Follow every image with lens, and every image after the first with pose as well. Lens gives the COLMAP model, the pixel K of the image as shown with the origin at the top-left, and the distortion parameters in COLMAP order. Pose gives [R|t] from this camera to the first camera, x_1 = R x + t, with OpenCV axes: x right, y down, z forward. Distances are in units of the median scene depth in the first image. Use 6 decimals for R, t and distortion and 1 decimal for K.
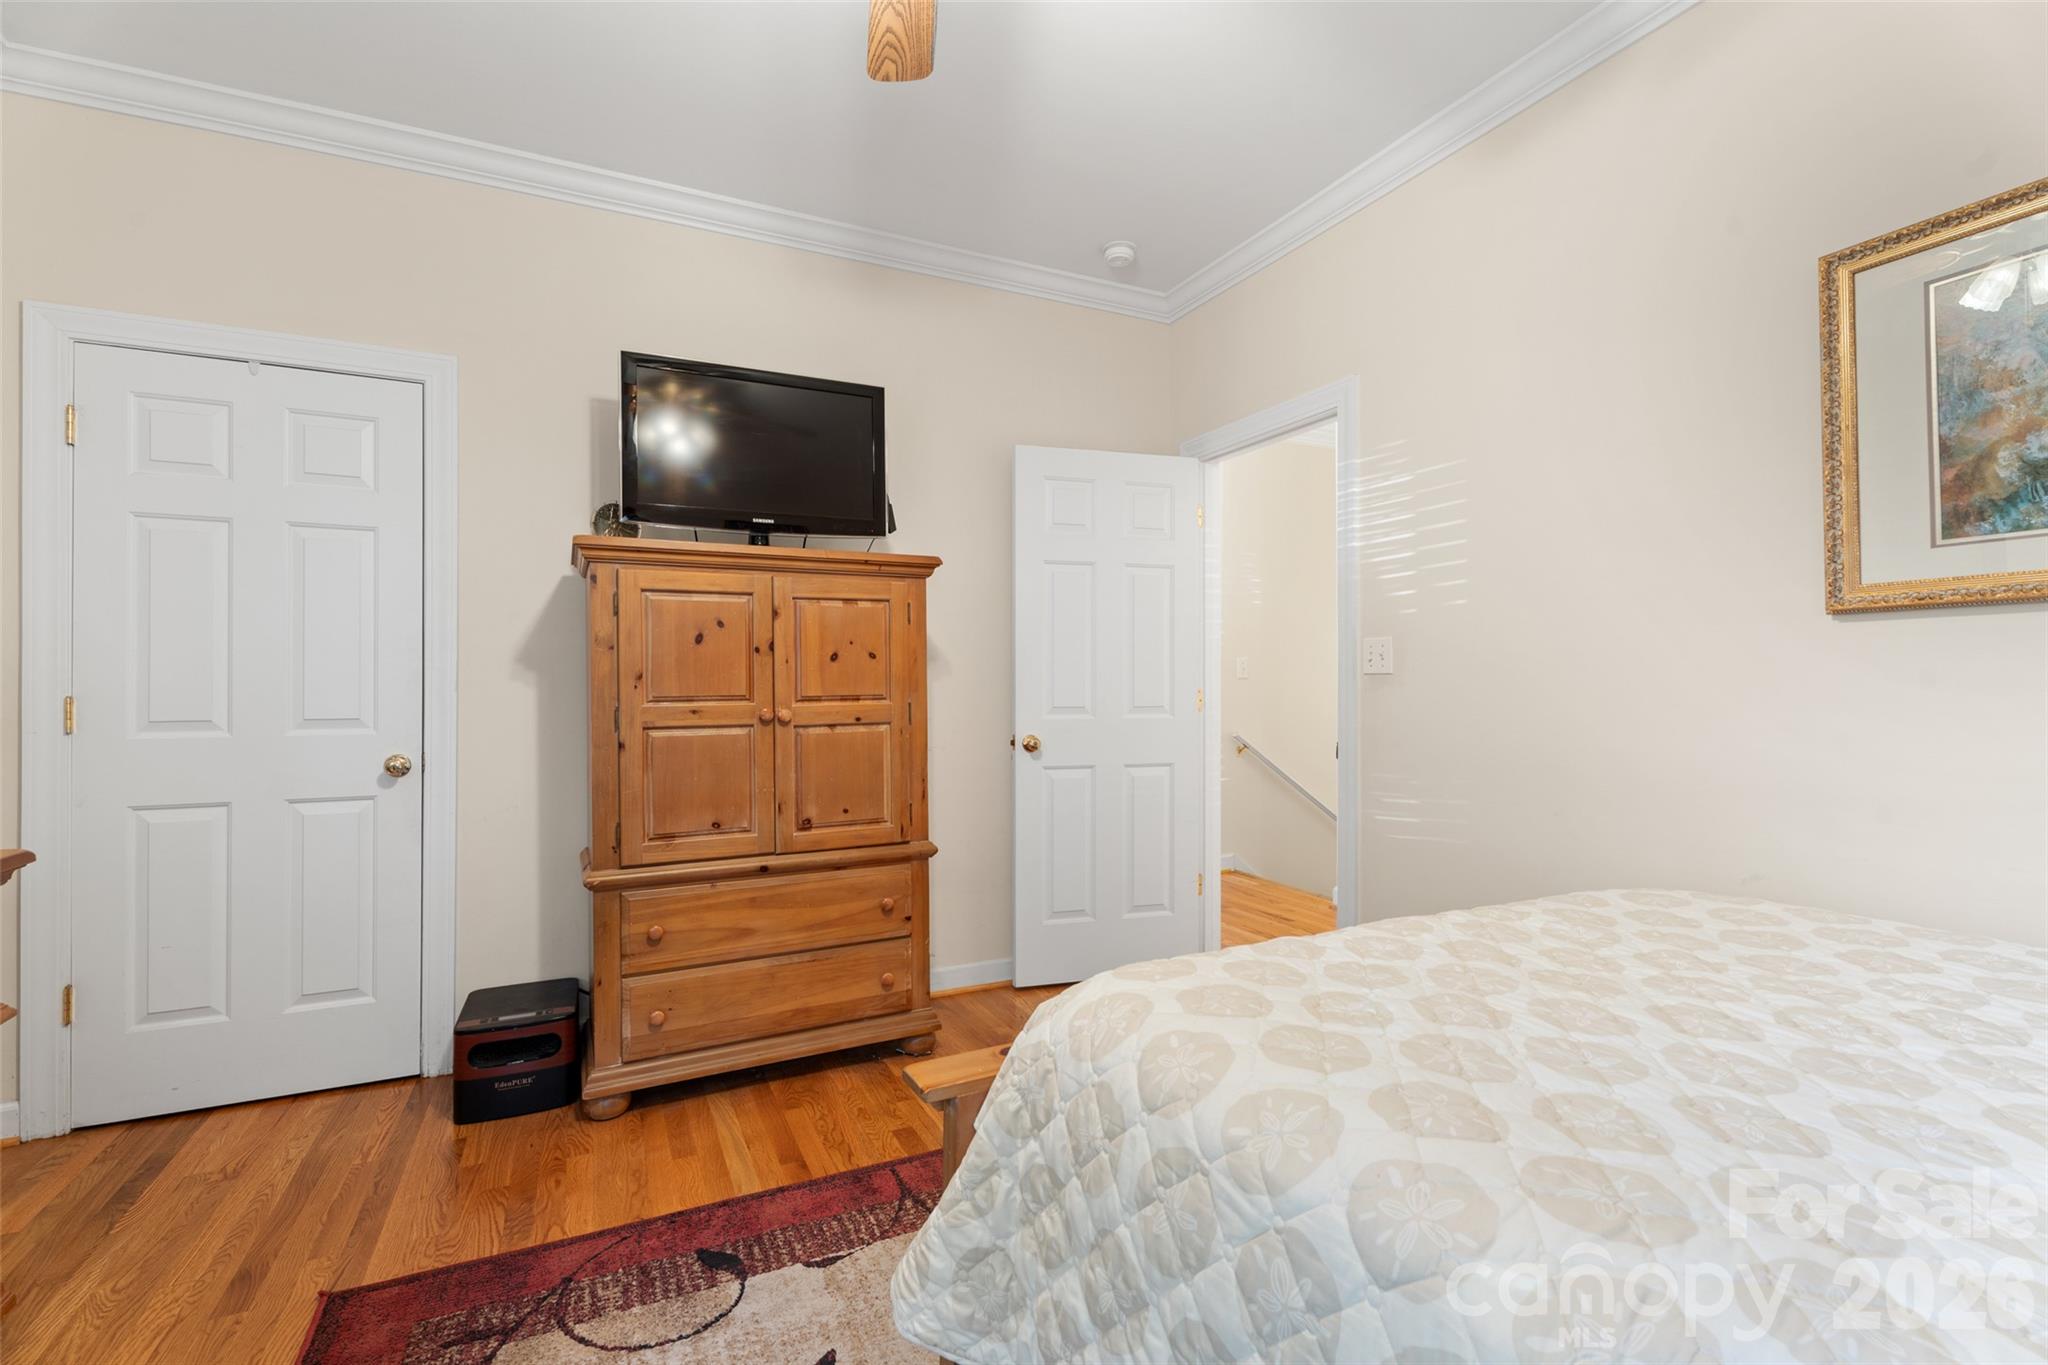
lens RADIAL K [[914.8, 0, 1024.1], [0, 914.8, 677.9], [0, 0, 1]] dist [0.007012, -0.000998]
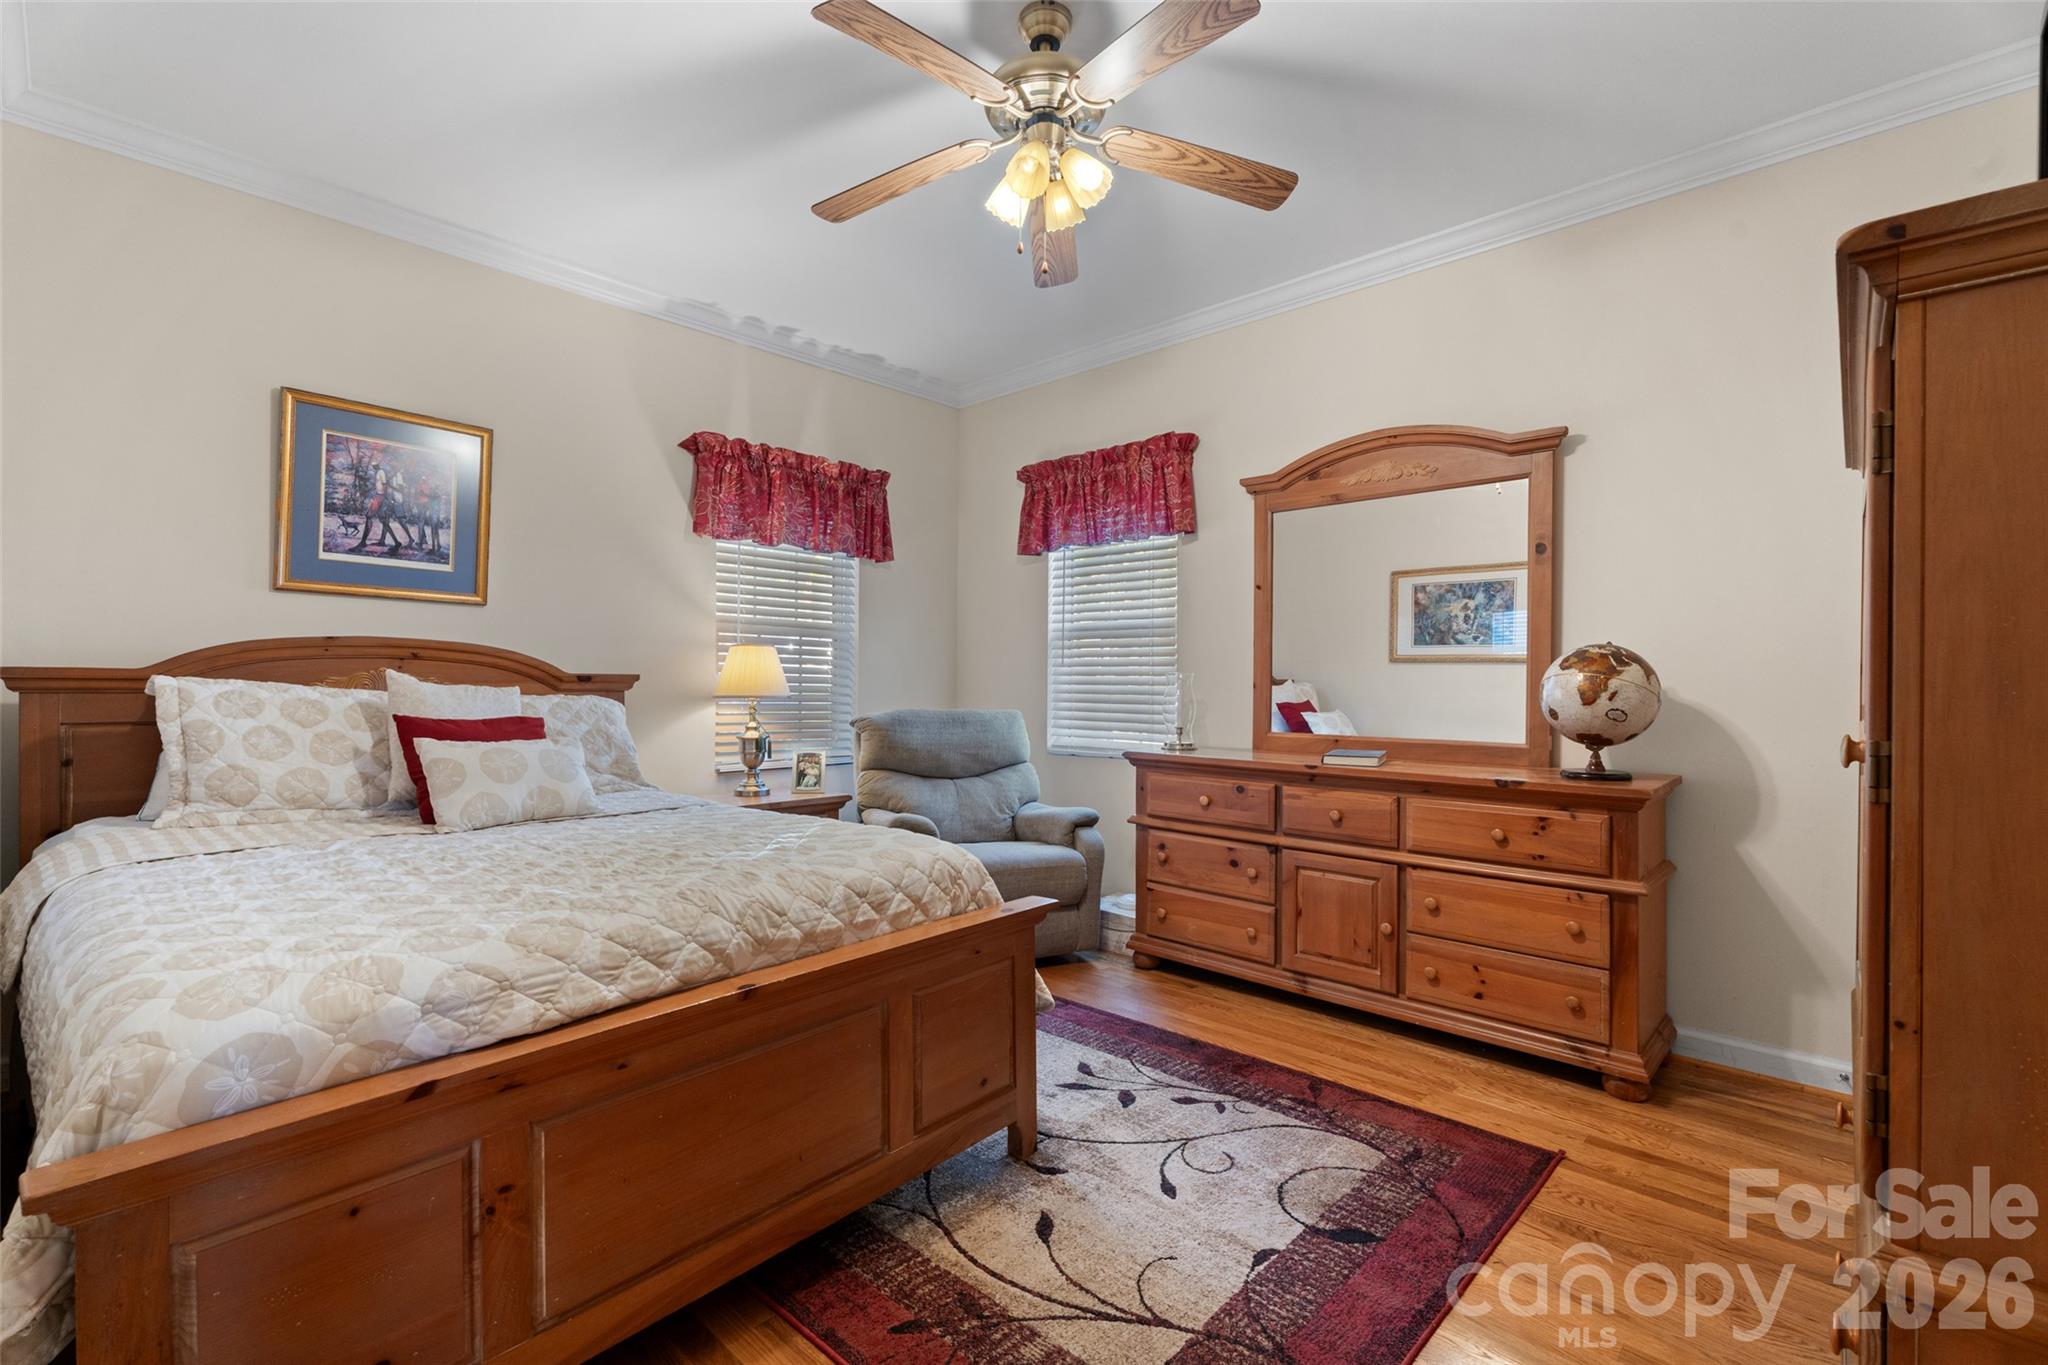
lens RADIAL K [[914.8, 0, 1027.4], [0, 914.8, 676.5], [0, 0, 1]] dist [0.007012, -0.000998]
pose [[-0.931487, 0.007231, -0.363702, 0.403498], [0.006830, 0.999974, 0.002389, -0.013107], [0.363710, -0.000259, -0.931512, 1.895705]]
